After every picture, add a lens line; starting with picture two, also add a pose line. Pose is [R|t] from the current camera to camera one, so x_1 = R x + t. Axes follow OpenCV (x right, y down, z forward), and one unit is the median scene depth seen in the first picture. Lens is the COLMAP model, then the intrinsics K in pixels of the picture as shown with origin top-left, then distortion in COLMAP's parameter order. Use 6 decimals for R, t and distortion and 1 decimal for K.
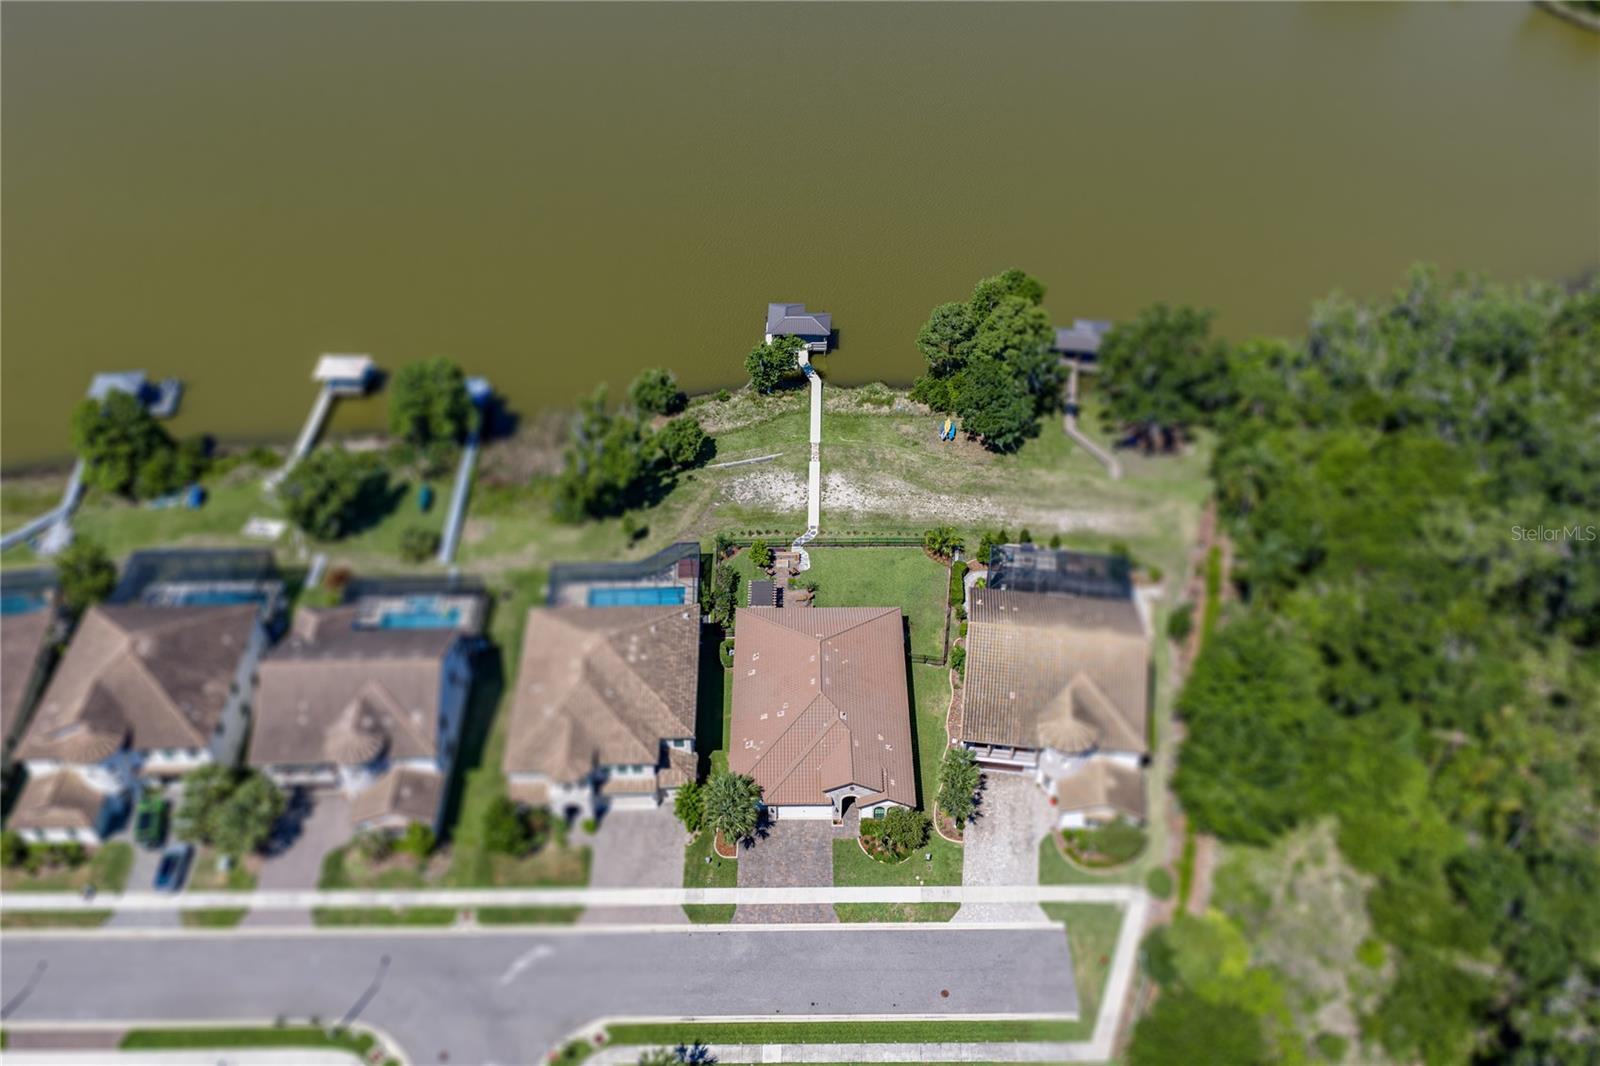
lens RADIAL K [[1328.8, 0, 795.8], [0, 1328.8, 532.5], [0, 0, 1]] dist [0.028070, 0.006102]
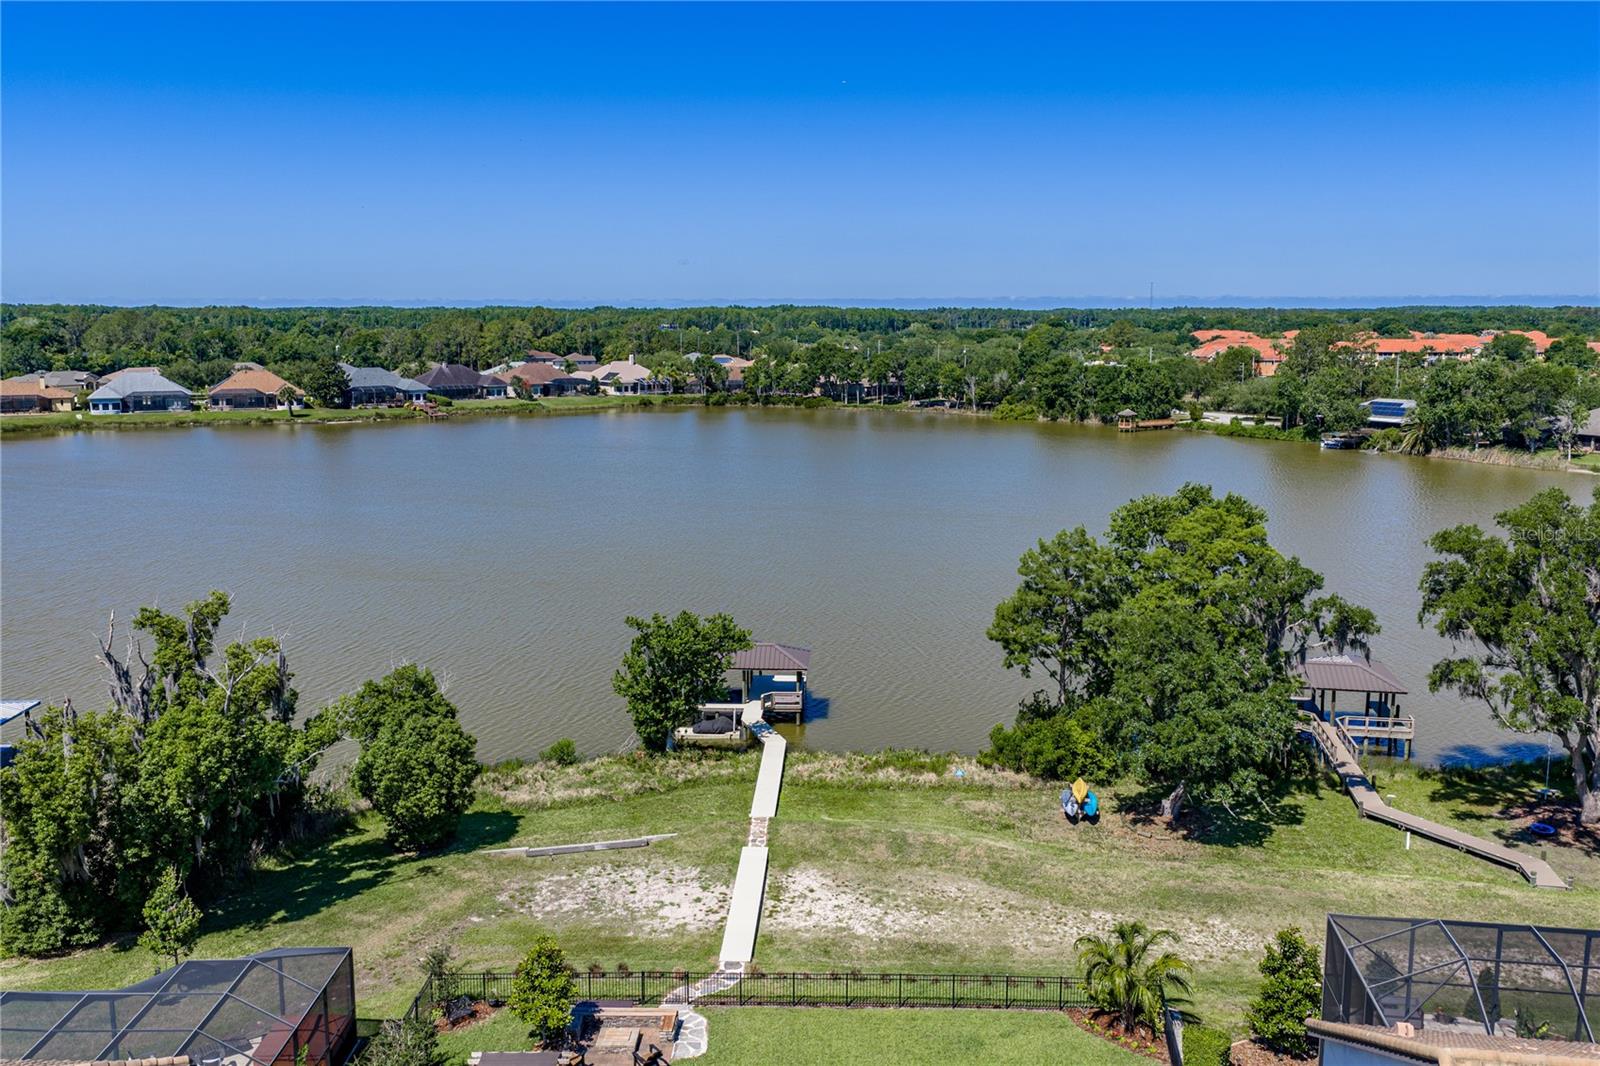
lens RADIAL K [[1322.0, 0, 797.0], [0, 1322.0, 537.7], [0, 0, 1]] dist [0.030177, 0.006665]
pose [[0.999796, 0.008618, -0.018283, 0.036170], [-0.017276, 0.833897, -0.551650, 0.095628], [0.010491, 0.551853, 0.833875, 0.679432]]
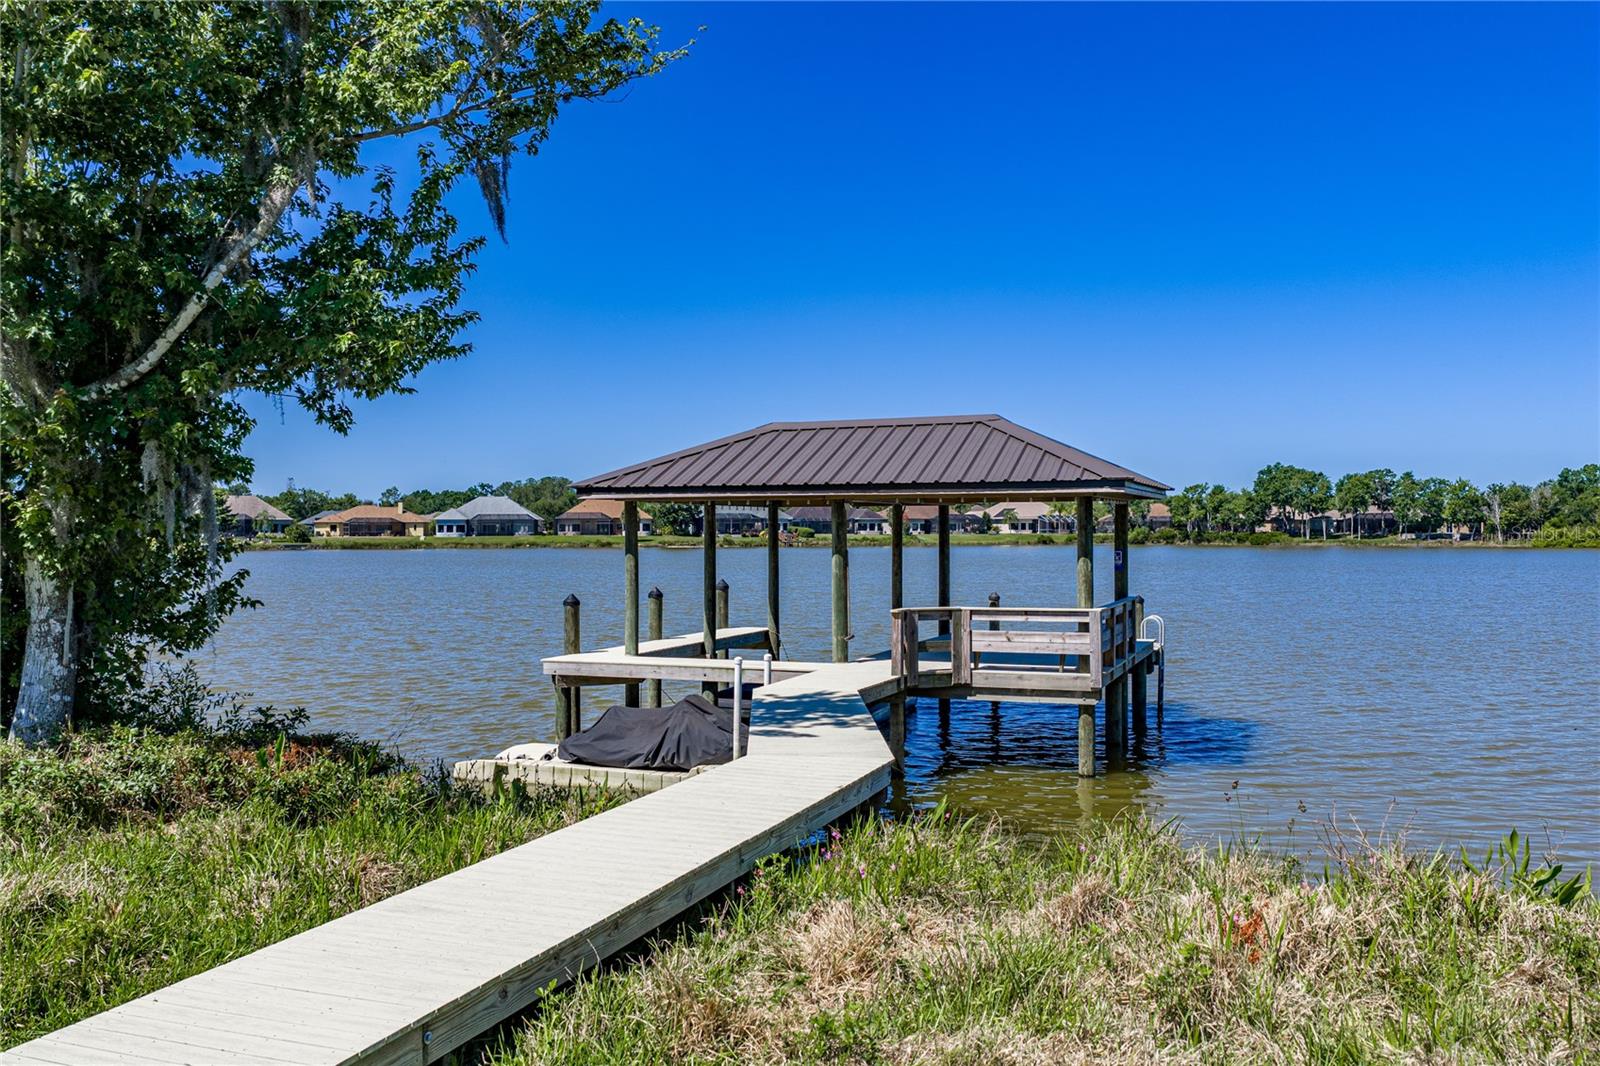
lens RADIAL K [[1328.8, 0, 795.8], [0, 1328.8, 532.5], [0, 0, 1]] dist [0.028070, 0.006102]
pose [[0.939976, 0.002009, -0.341235, 0.043652], [-0.234263, 0.730912, -0.641005, -0.092746], [0.248125, 0.682468, 0.687511, 1.114637]]
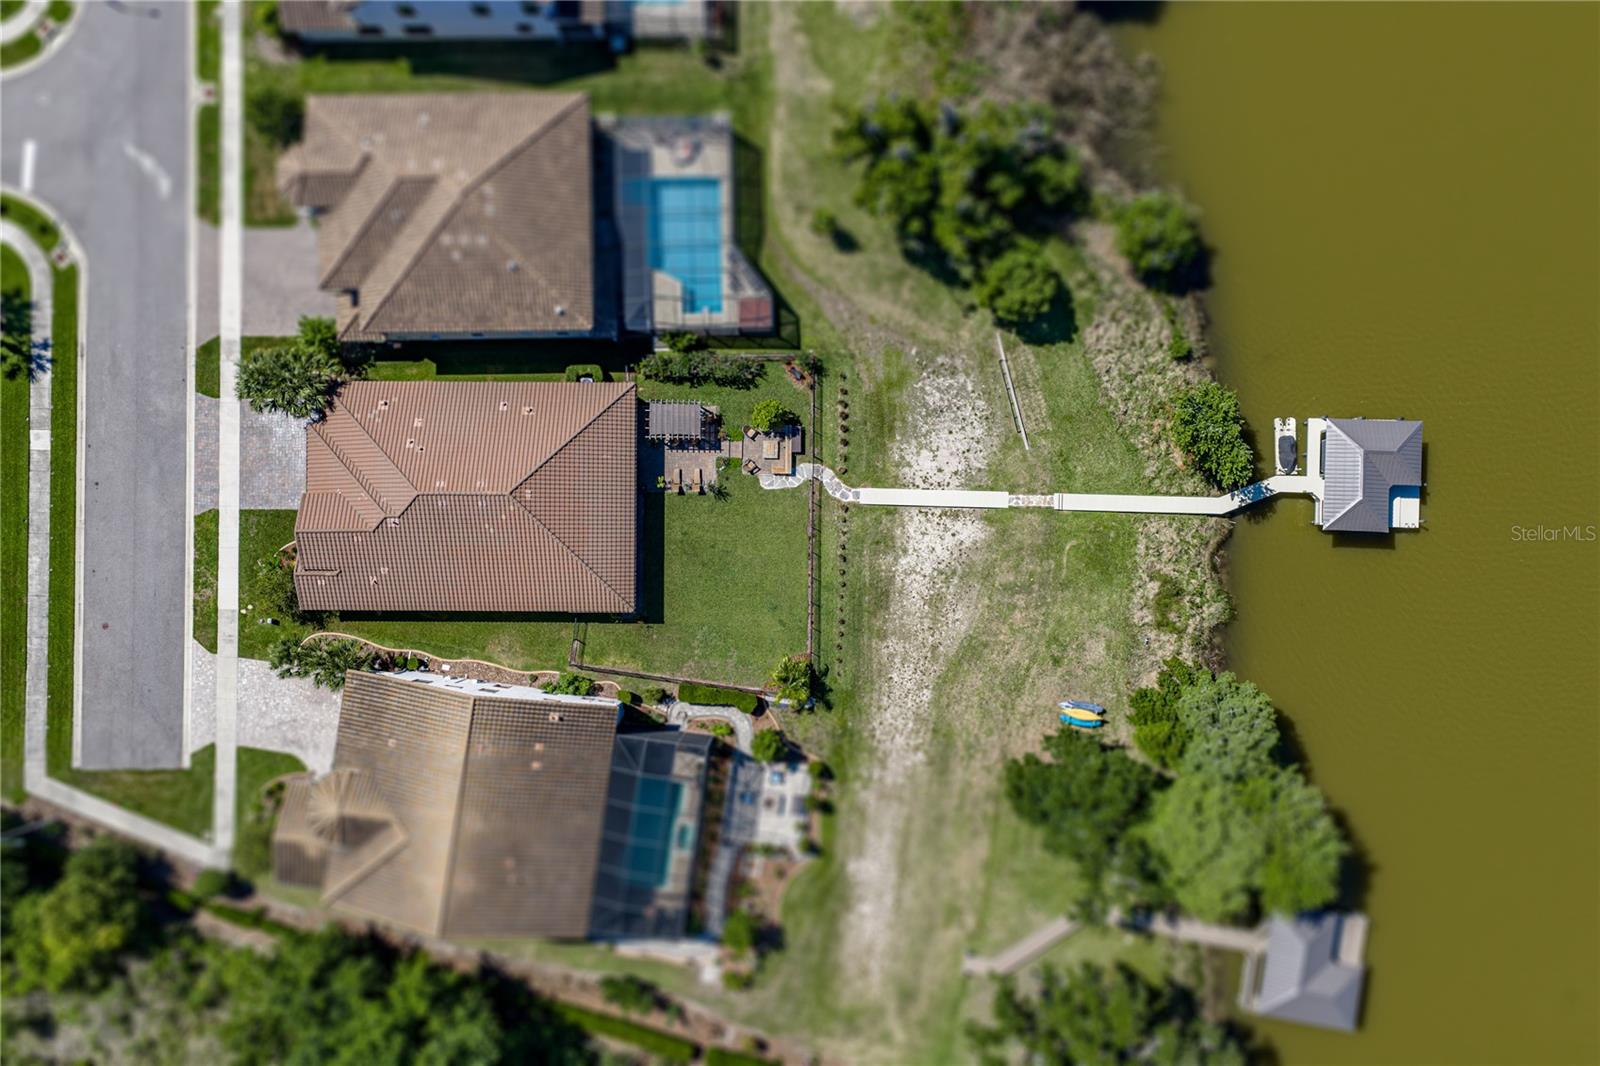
lens RADIAL K [[1322.0, 0, 797.0], [0, 1322.0, 537.7], [0, 0, 1]] dist [0.030177, 0.006665]
pose [[-0.004373, 0.999973, -0.005853, 0.040147], [-0.684305, 0.001276, 0.729195, -0.491129], [0.729183, 0.007194, 0.684281, 0.536355]]
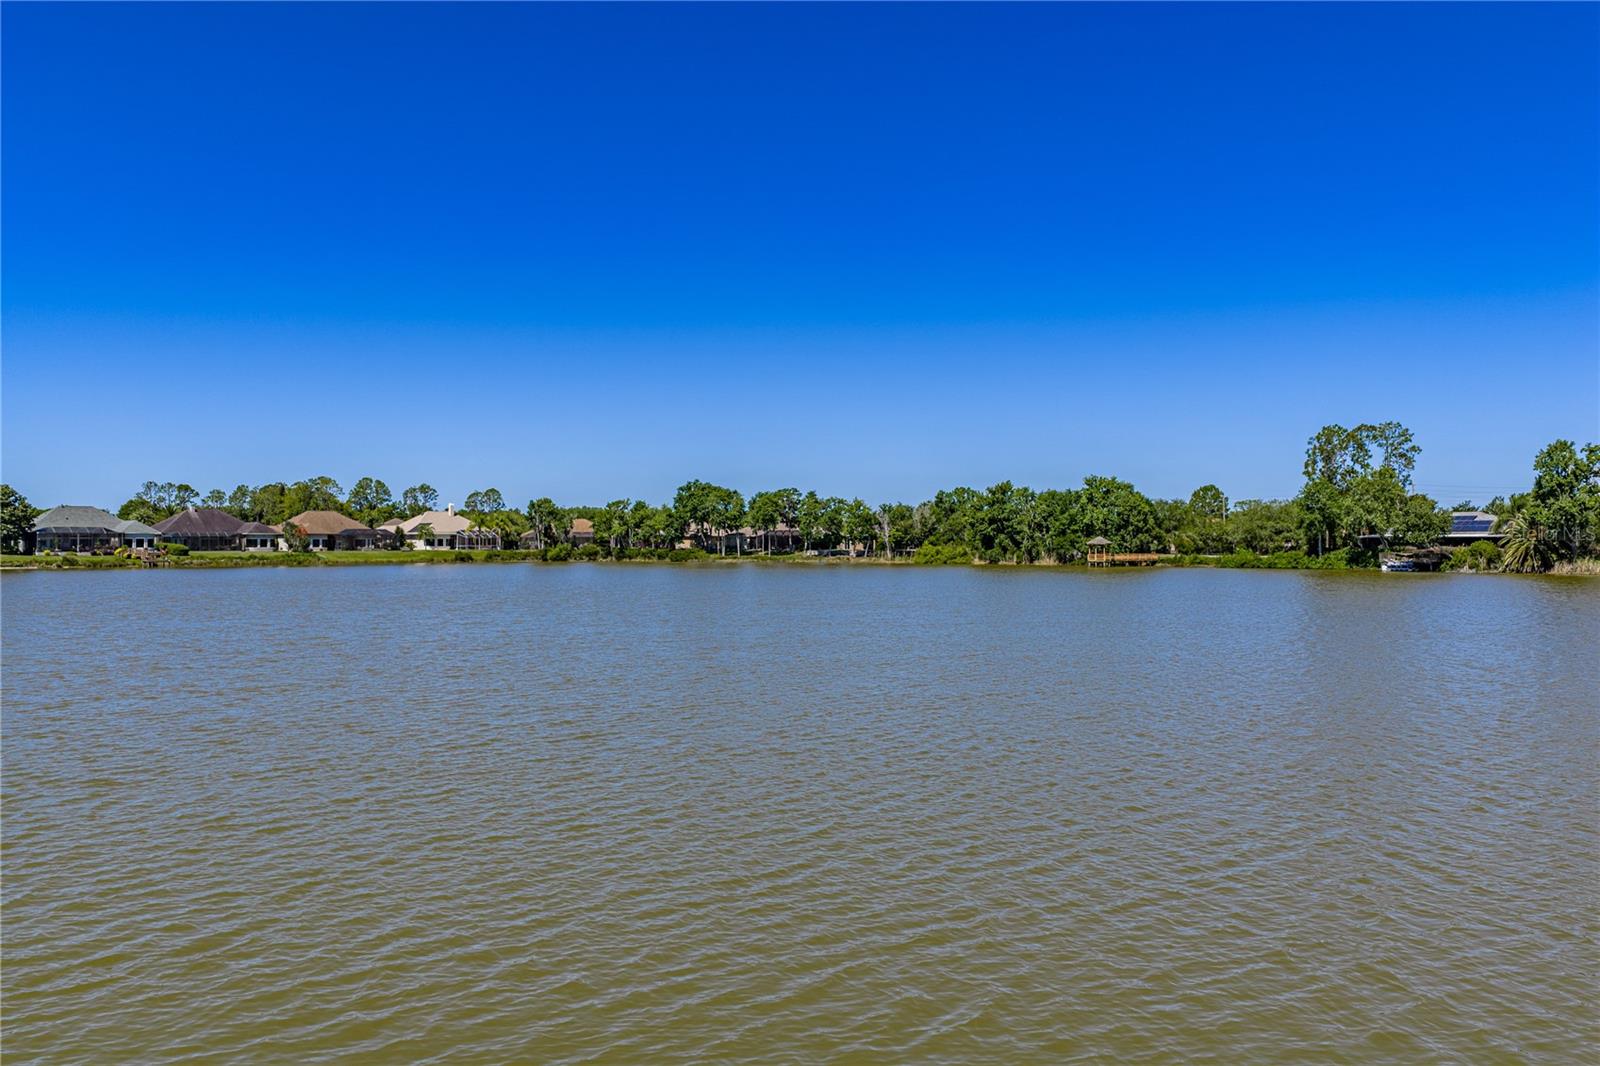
lens RADIAL K [[1328.8, 0, 795.8], [0, 1328.8, 532.5], [0, 0, 1]] dist [0.028070, 0.006102]
pose [[0.997880, 0.002778, 0.065021, 0.060905], [0.042766, 0.725098, -0.687316, -0.176903], [-0.049056, 0.688640, 0.723442, 1.192845]]
